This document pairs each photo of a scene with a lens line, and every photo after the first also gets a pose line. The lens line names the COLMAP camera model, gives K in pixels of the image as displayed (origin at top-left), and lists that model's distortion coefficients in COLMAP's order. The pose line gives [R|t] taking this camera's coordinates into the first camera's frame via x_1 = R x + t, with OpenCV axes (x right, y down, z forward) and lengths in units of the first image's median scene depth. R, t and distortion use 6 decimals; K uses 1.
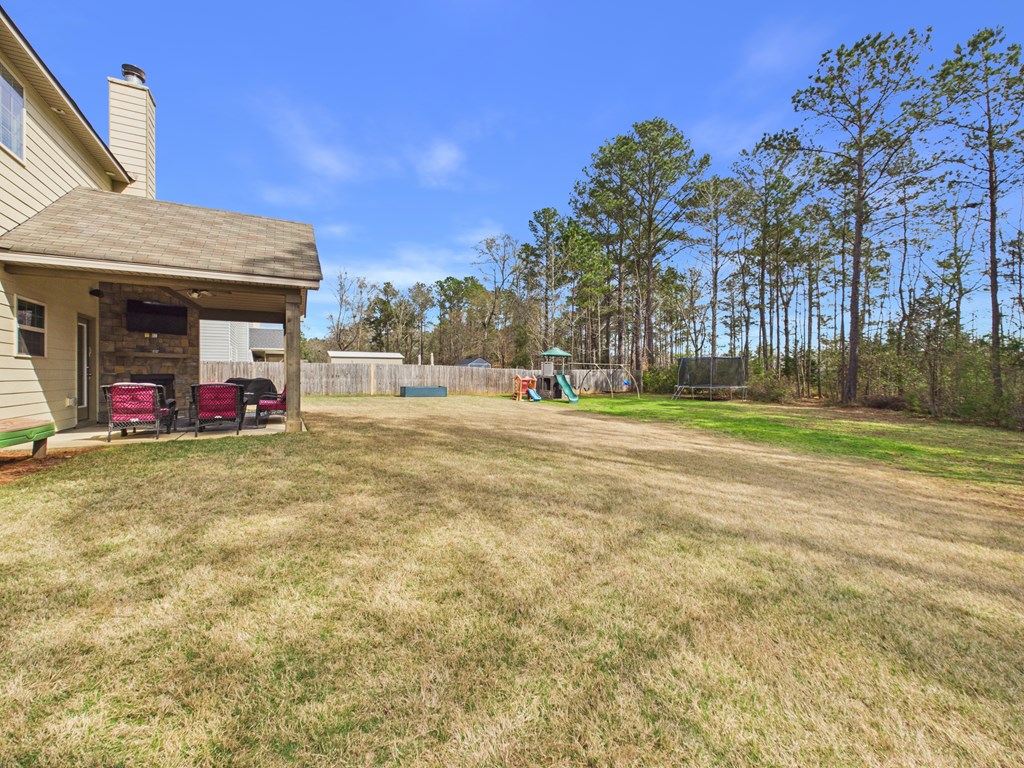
lens RADIAL K [[413.8, 0, 513.0], [0, 413.8, 388.5], [0, 0, 1]] dist [0.002215, 0.000131]
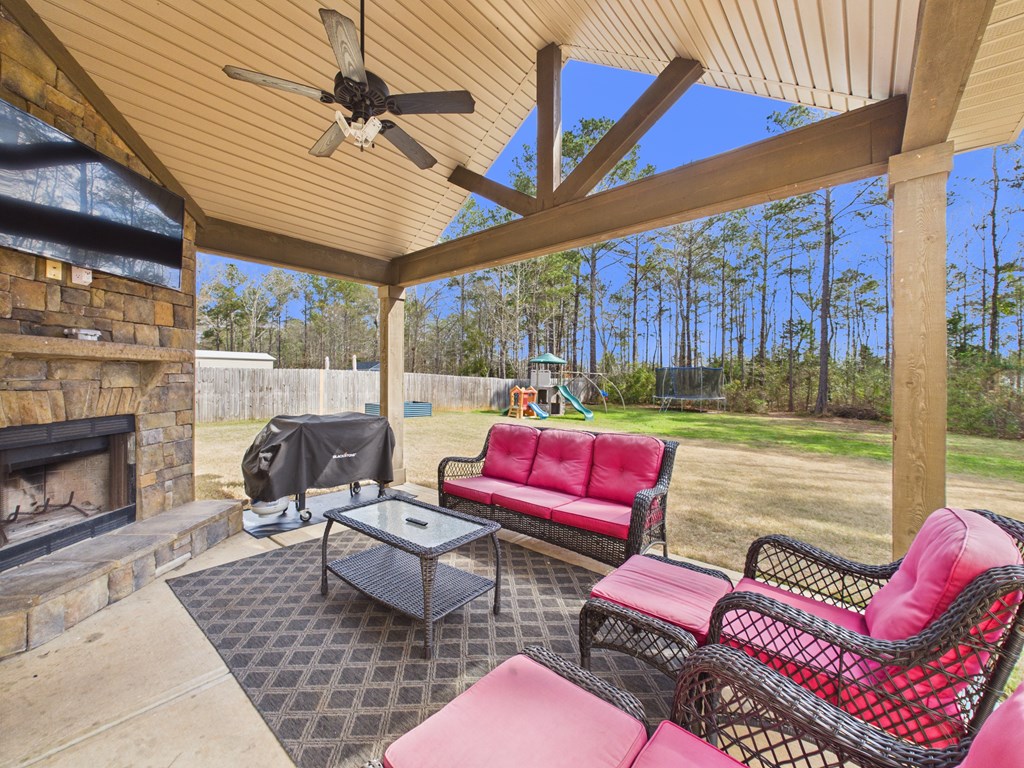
lens RADIAL K [[413.8, 0, 513.0], [0, 413.8, 388.5], [0, 0, 1]] dist [0.002215, 0.000131]
pose [[0.935305, -0.002831, 0.353832, -0.284866], [0.006827, 0.999926, -0.010045, -0.020528], [-0.353777, 0.011810, 0.935255, 0.264841]]
